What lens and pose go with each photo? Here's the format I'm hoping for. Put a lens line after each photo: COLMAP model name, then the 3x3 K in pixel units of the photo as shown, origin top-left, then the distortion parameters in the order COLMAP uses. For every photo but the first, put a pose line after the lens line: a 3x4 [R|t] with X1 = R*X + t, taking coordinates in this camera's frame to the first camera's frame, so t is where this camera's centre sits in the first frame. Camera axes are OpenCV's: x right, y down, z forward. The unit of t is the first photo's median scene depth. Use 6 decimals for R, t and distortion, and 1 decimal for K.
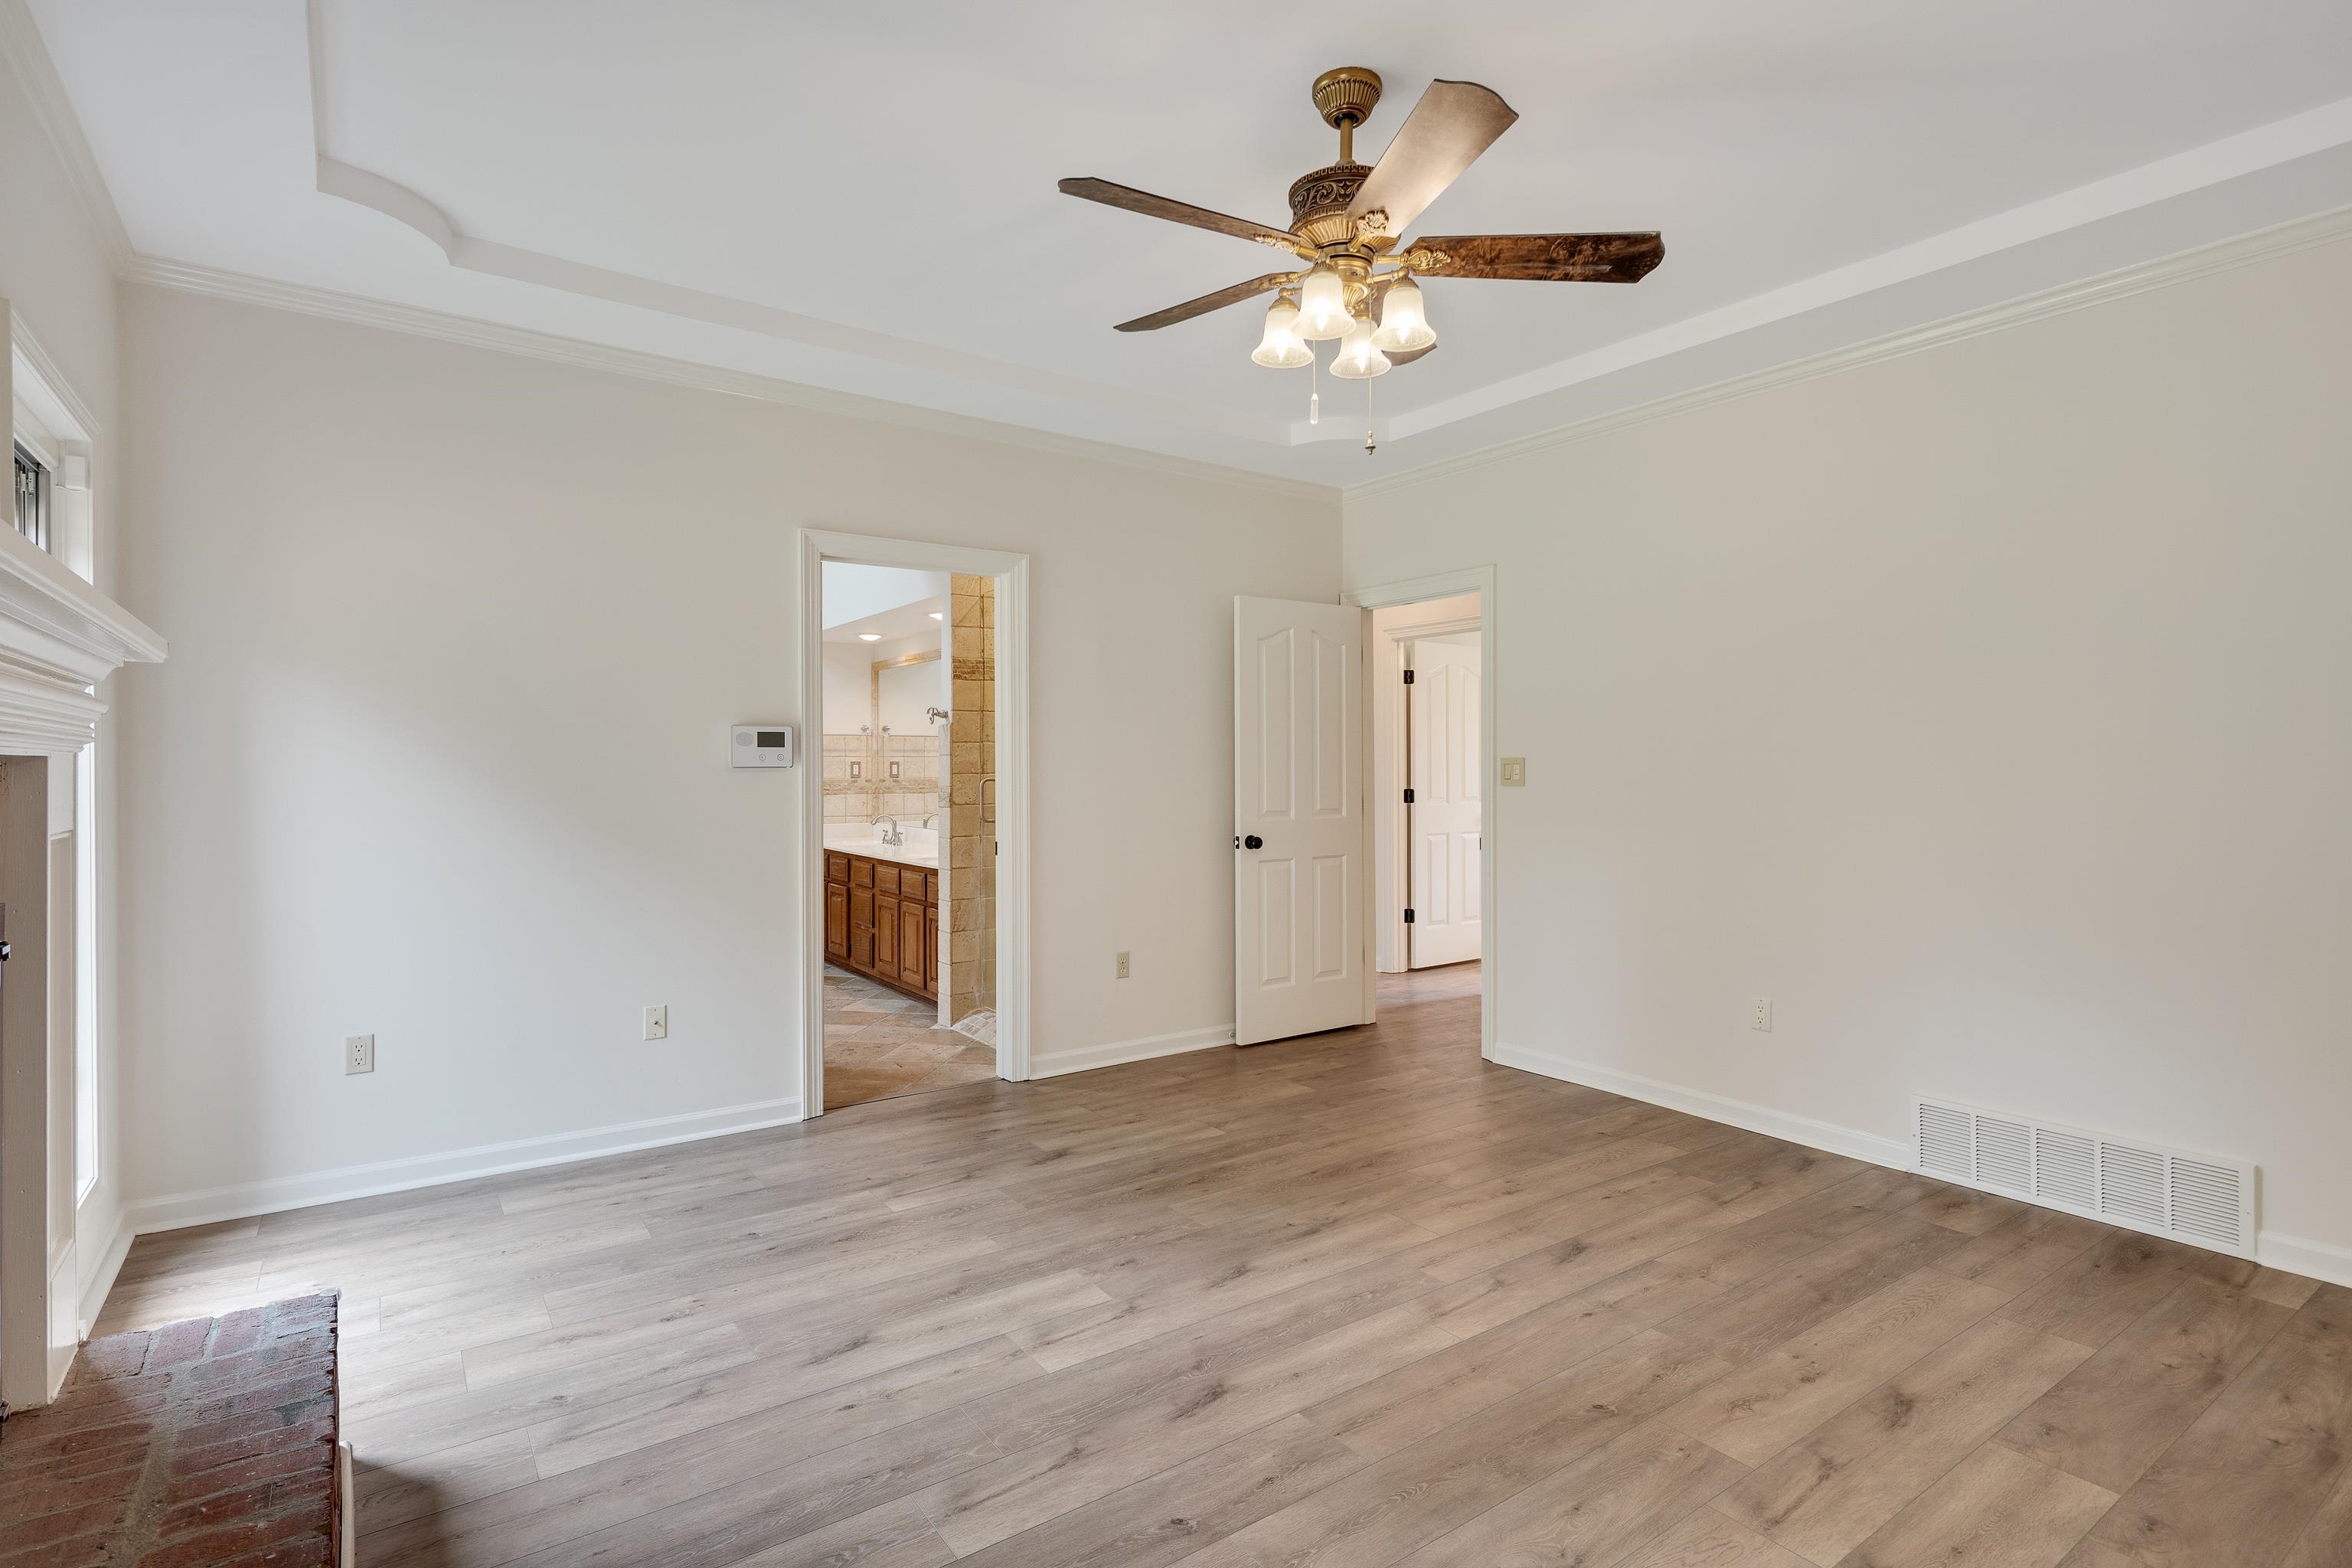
lens RADIAL K [[1159.2, 0, 1173.4], [0, 1159.2, 772.6], [0, 0, 1]] dist [0.000836, -0.000492]
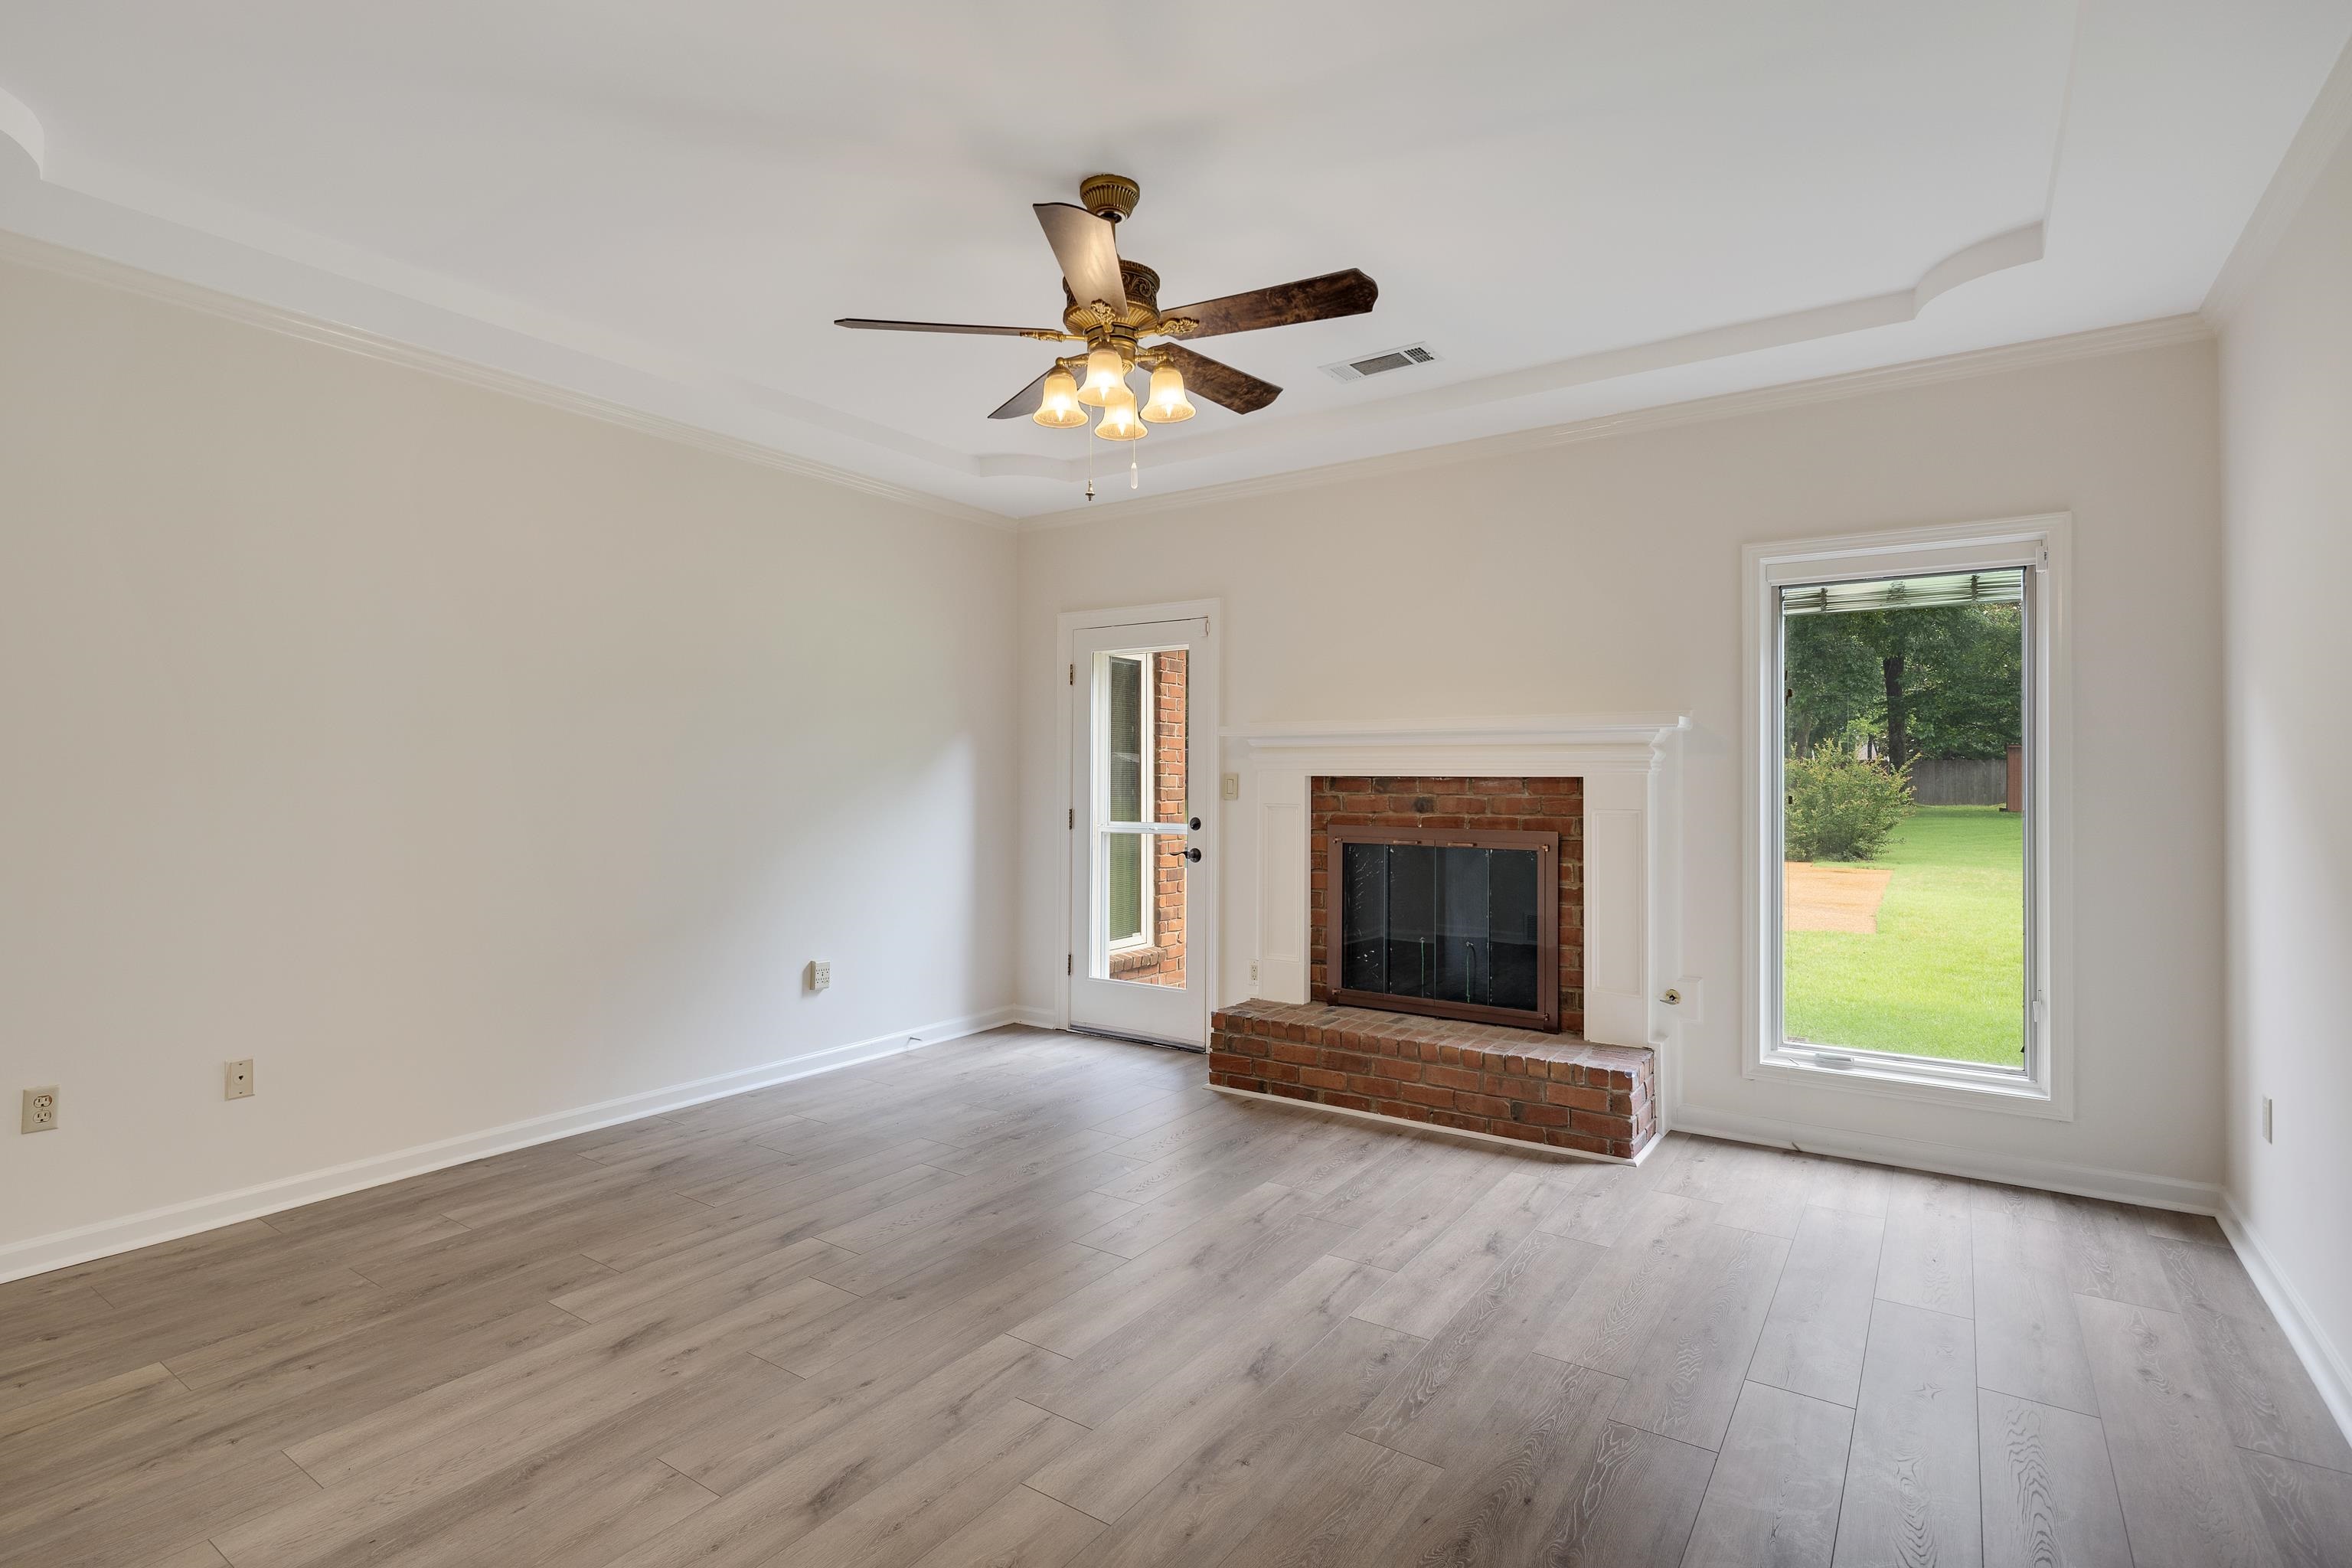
lens RADIAL K [[1159.2, 0, 1184.3], [0, 1159.2, 772.5], [0, 0, 1]] dist [0.000836, -0.000492]
pose [[-0.937381, -0.004542, -0.348276, 0.450229], [-0.004214, 0.999990, -0.001699, -0.011058], [0.348281, -0.000125, -0.937390, 1.973127]]
